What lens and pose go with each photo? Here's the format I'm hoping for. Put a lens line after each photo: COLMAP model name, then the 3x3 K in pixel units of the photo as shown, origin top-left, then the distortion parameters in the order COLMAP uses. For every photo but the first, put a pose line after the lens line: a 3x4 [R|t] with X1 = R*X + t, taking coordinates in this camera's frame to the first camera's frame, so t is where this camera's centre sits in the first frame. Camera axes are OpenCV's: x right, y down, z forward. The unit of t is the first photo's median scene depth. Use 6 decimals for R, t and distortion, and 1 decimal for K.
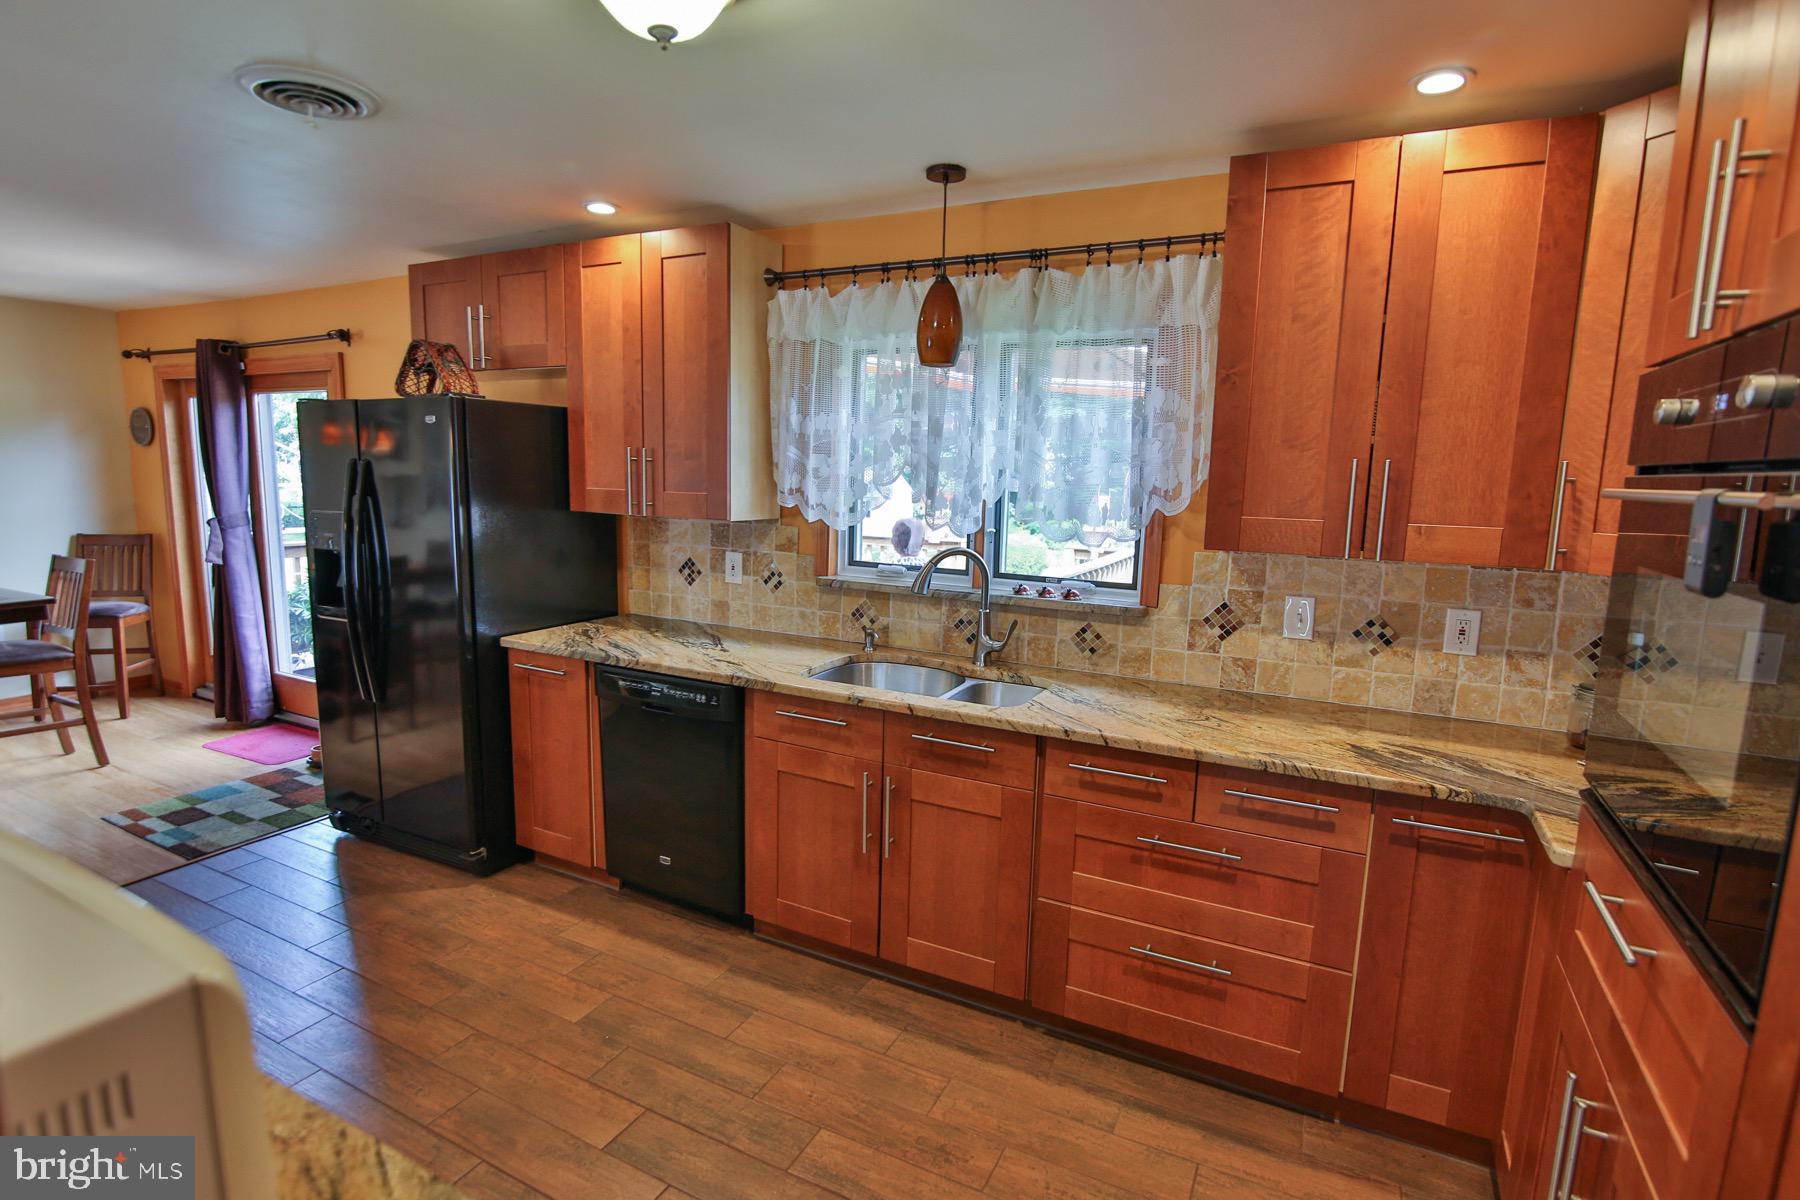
lens RADIAL K [[884.1, 0, 896.9], [0, 884.1, 604.0], [0, 0, 1]] dist [-0.013796, 0.000577]
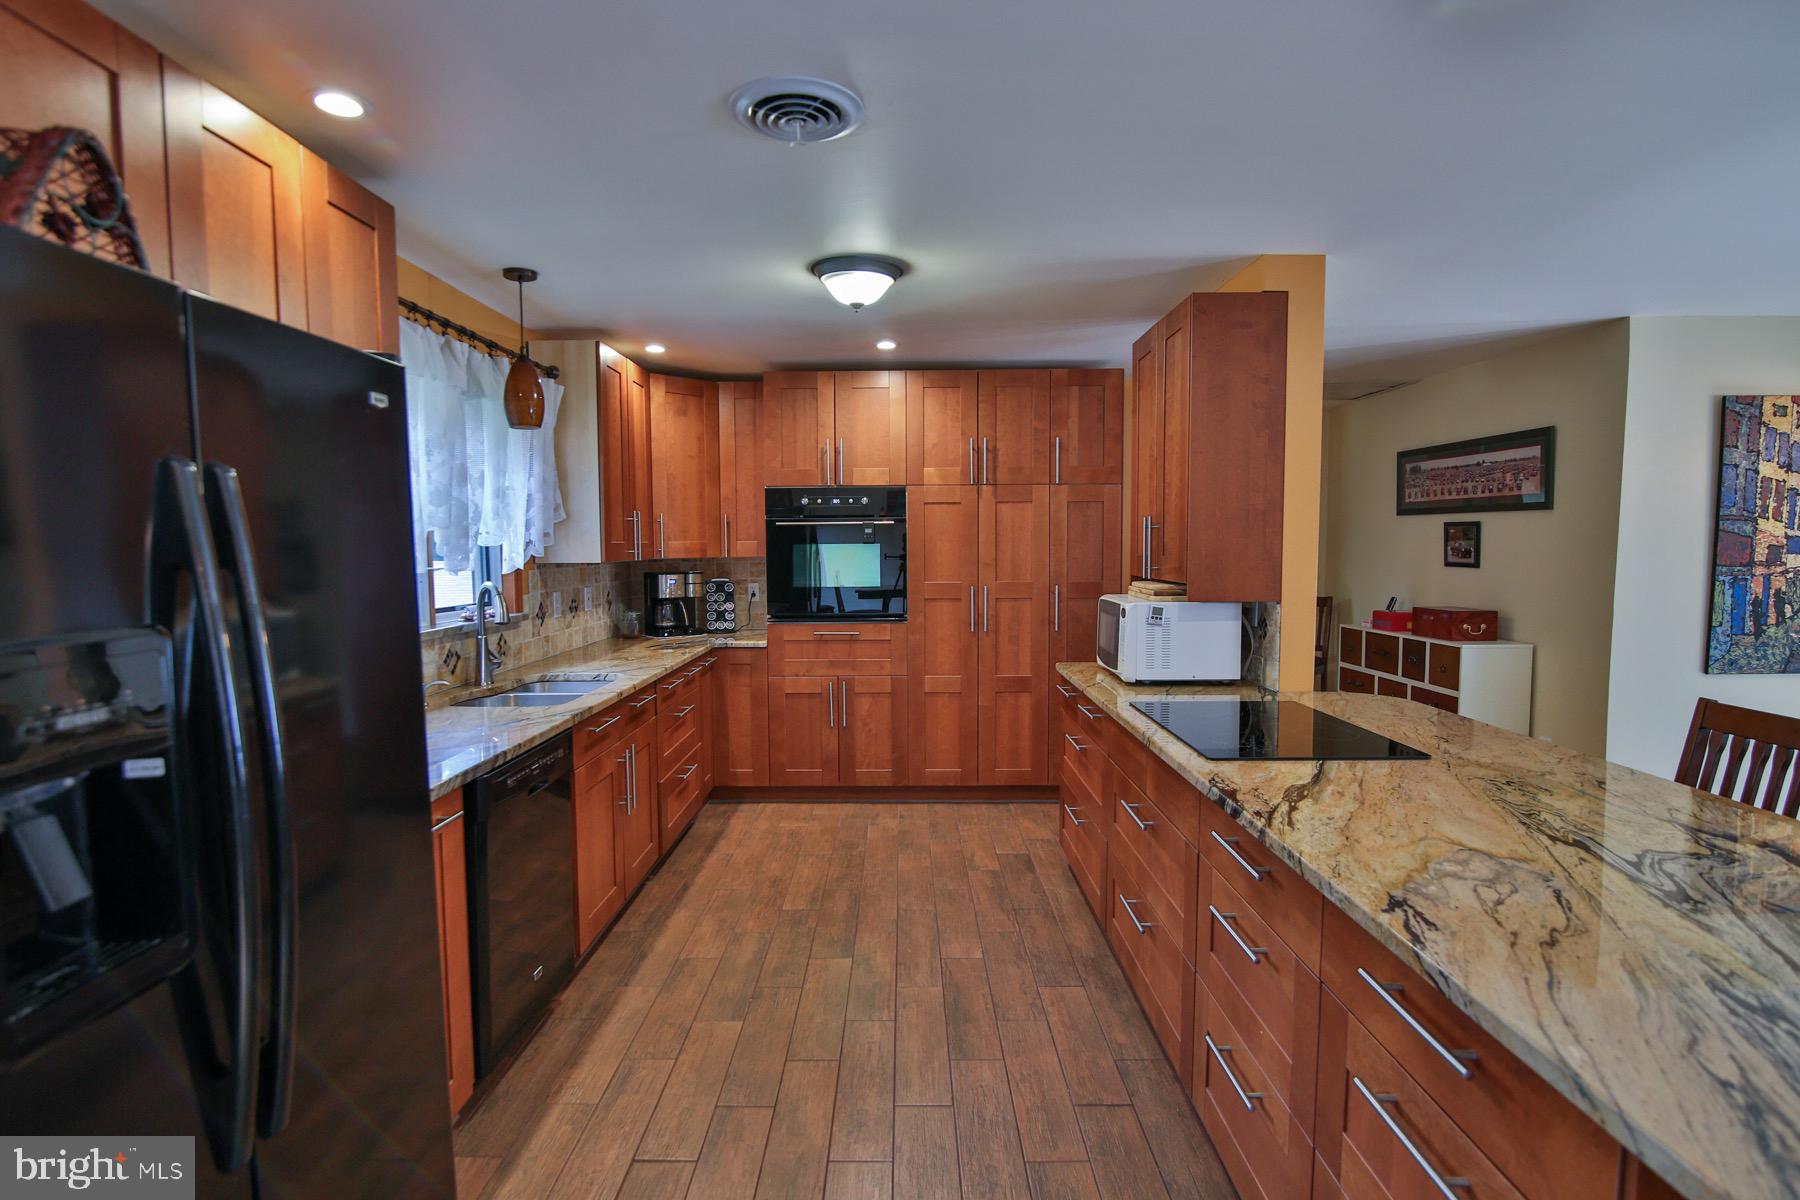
lens RADIAL K [[884.1, 0, 900.7], [0, 884.1, 604.0], [0, 0, 1]] dist [-0.013796, 0.000577]
pose [[-0.453772, -0.081228, 0.887408, -1.115585], [0.132471, 0.978623, 0.157315, -0.136509], [-0.881217, 0.188941, -0.433311, 0.978020]]
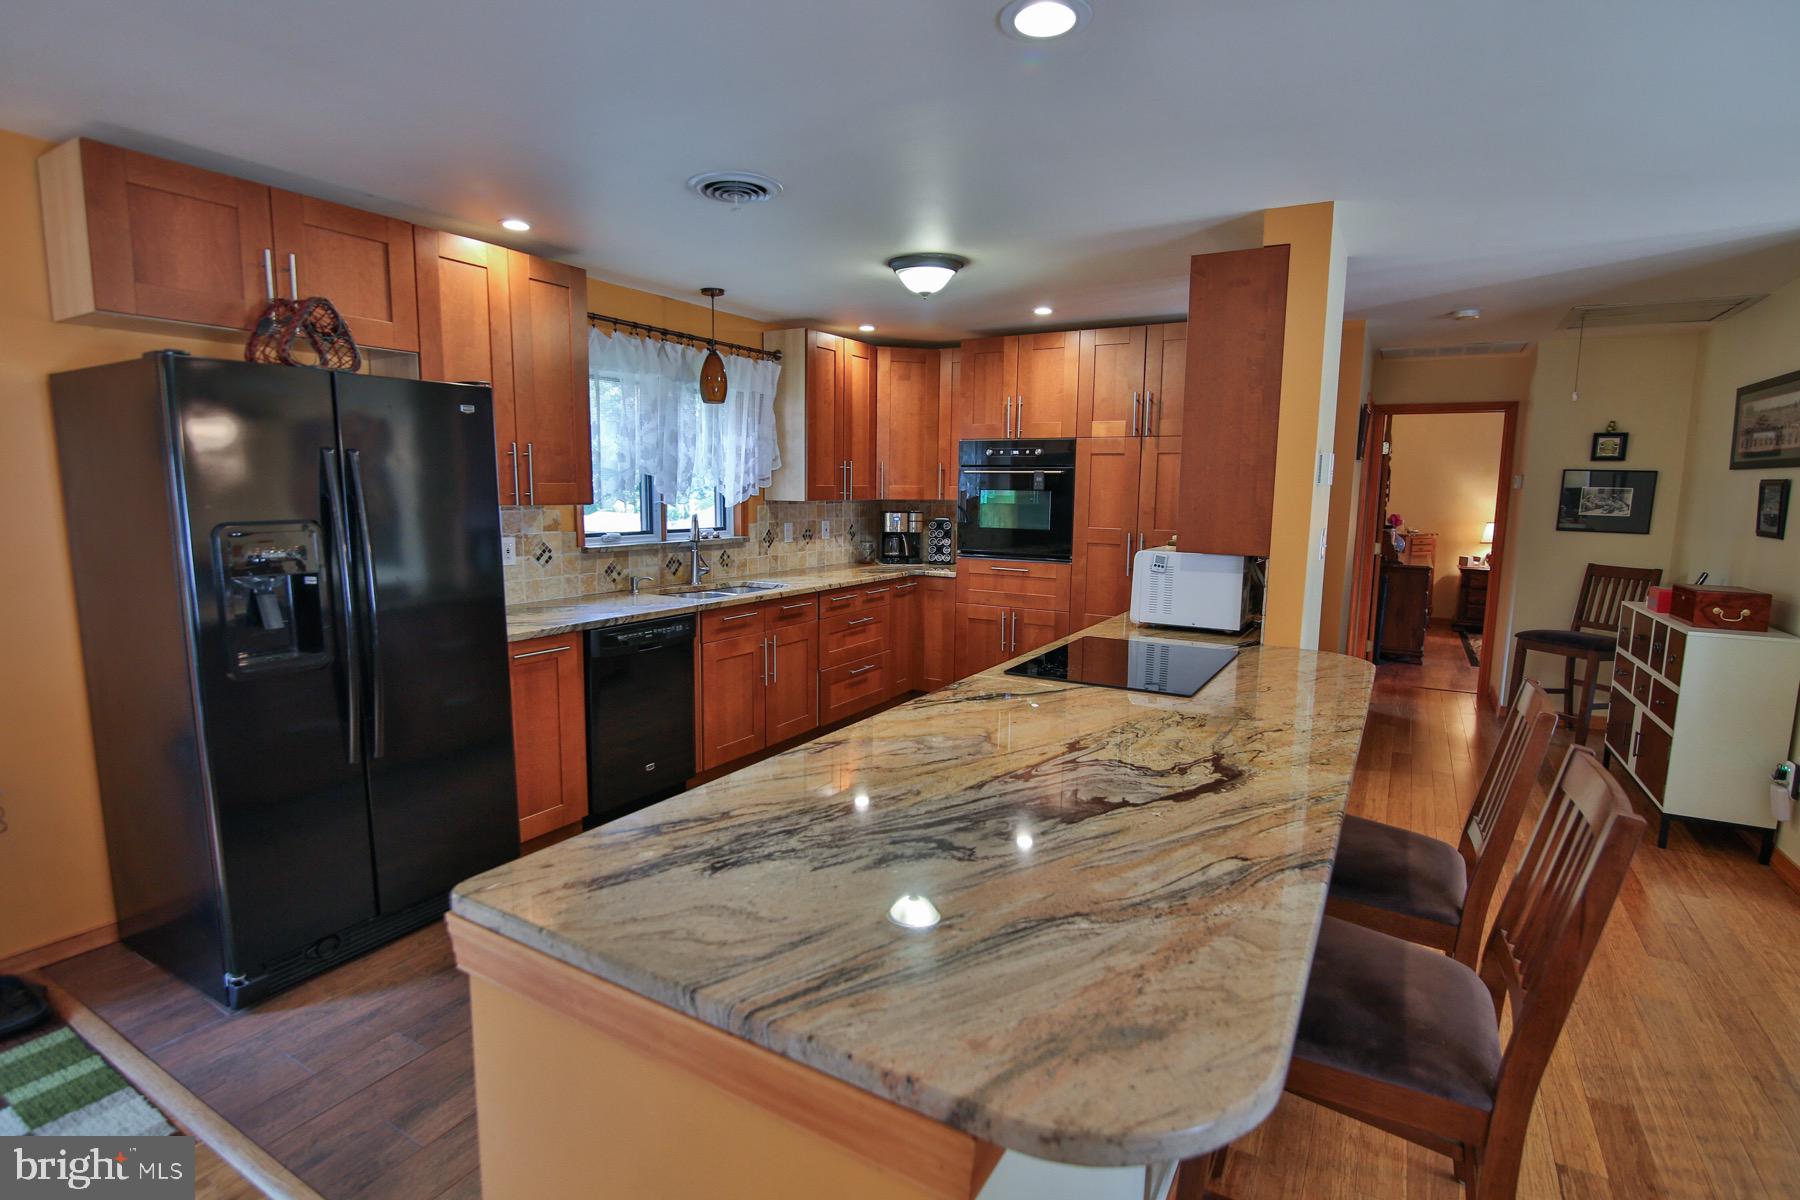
lens RADIAL K [[884.1, 0, 899.9], [0, 884.1, 603.0], [0, 0, 1]] dist [-0.013796, 0.000577]
pose [[0.047222, -0.154727, 0.986828, -1.460289], [0.142021, 0.978934, 0.146693, -0.080380], [-0.988737, 0.133224, 0.068202, 0.511725]]
